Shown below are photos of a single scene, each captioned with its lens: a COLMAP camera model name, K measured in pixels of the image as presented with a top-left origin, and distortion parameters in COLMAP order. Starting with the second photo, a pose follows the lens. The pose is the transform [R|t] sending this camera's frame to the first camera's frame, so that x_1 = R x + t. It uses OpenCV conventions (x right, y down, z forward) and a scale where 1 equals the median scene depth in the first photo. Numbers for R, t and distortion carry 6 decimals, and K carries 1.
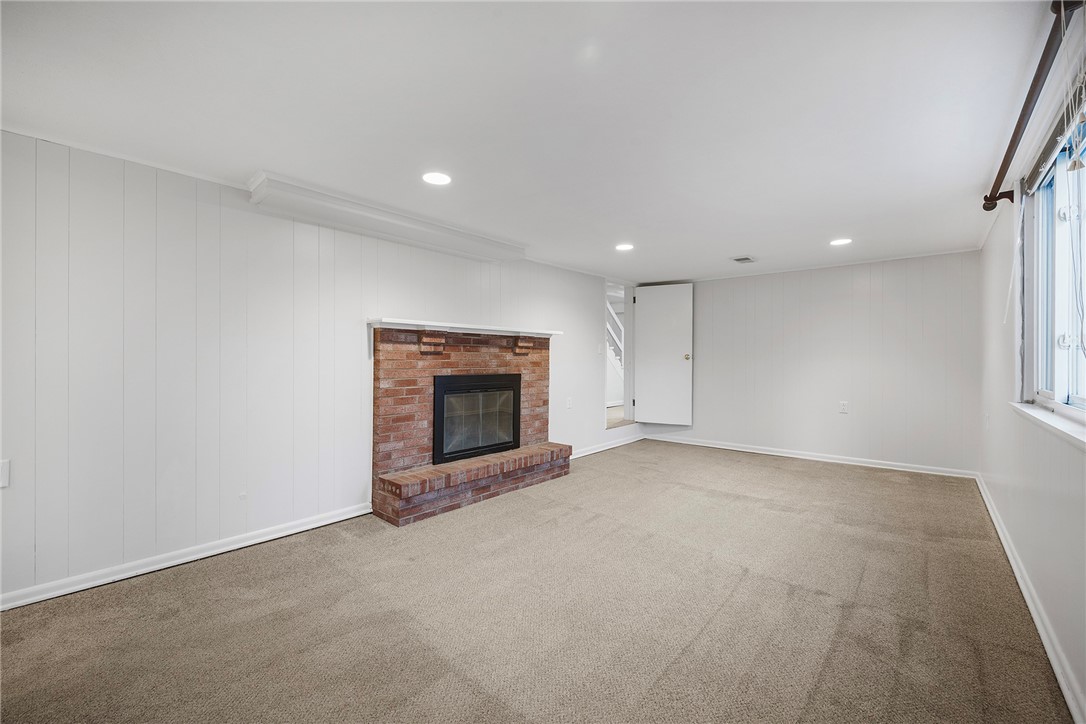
lens RADIAL K [[425.0, 0, 544.4], [0, 425.0, 364.0], [0, 0, 1]] dist [-0.000581, -0.000190]
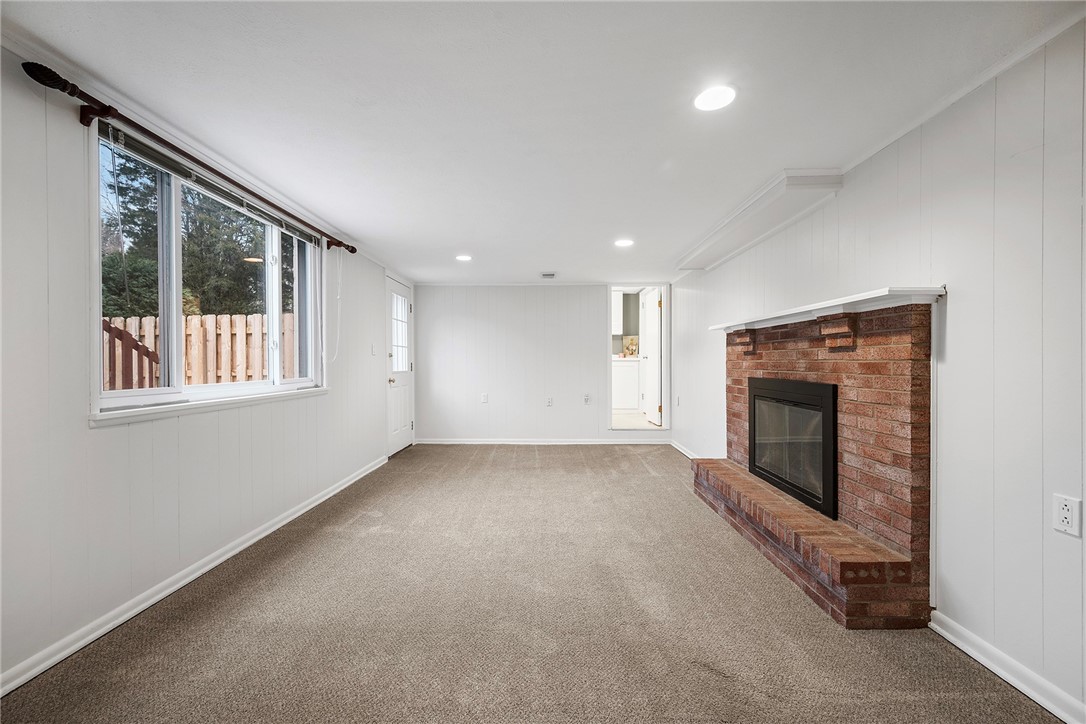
lens RADIAL K [[425.0, 0, 544.4], [0, 425.0, 364.0], [0, 0, 1]] dist [-0.000581, -0.000190]
pose [[-0.747555, 0.007419, -0.664158, 0.600808], [-0.001451, 0.999917, 0.012803, -0.010691], [0.664198, 0.010535, -0.747482, 1.191395]]
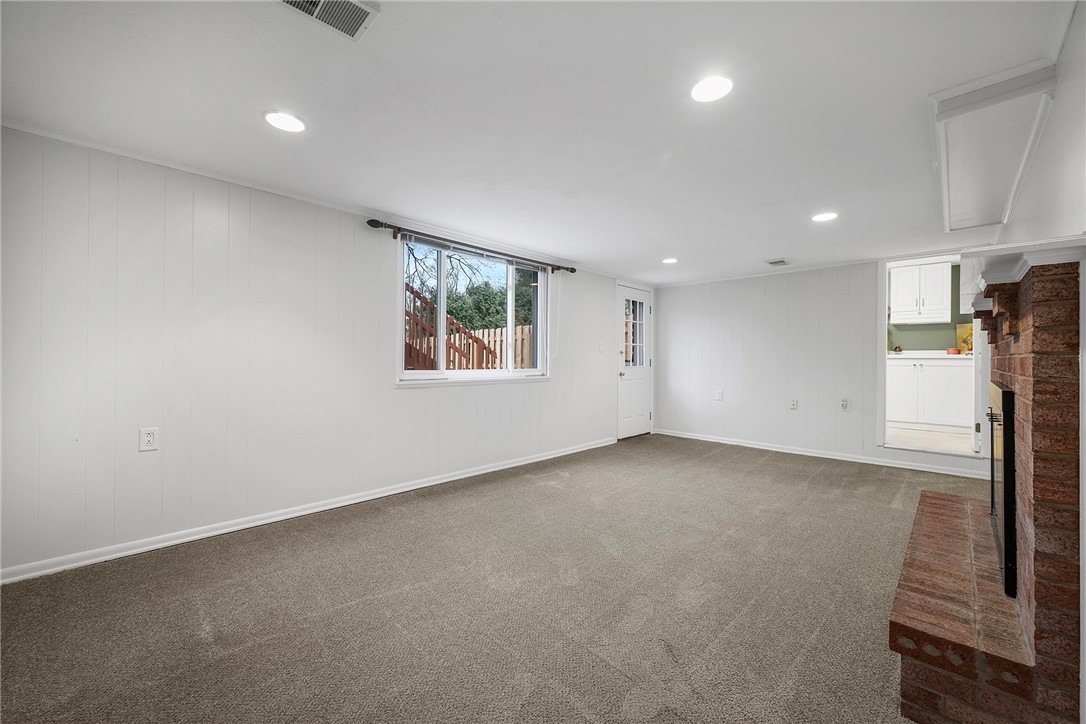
lens RADIAL K [[425.6, 0, 544.2], [0, 425.6, 358.5], [0, 0, 1]] dist [0.000097, -0.000044]
pose [[-0.999438, -0.002248, 0.033456, 0.331579], [-0.002054, 0.999981, 0.005855, -0.006914], [-0.033468, 0.005783, -0.999423, 1.417793]]
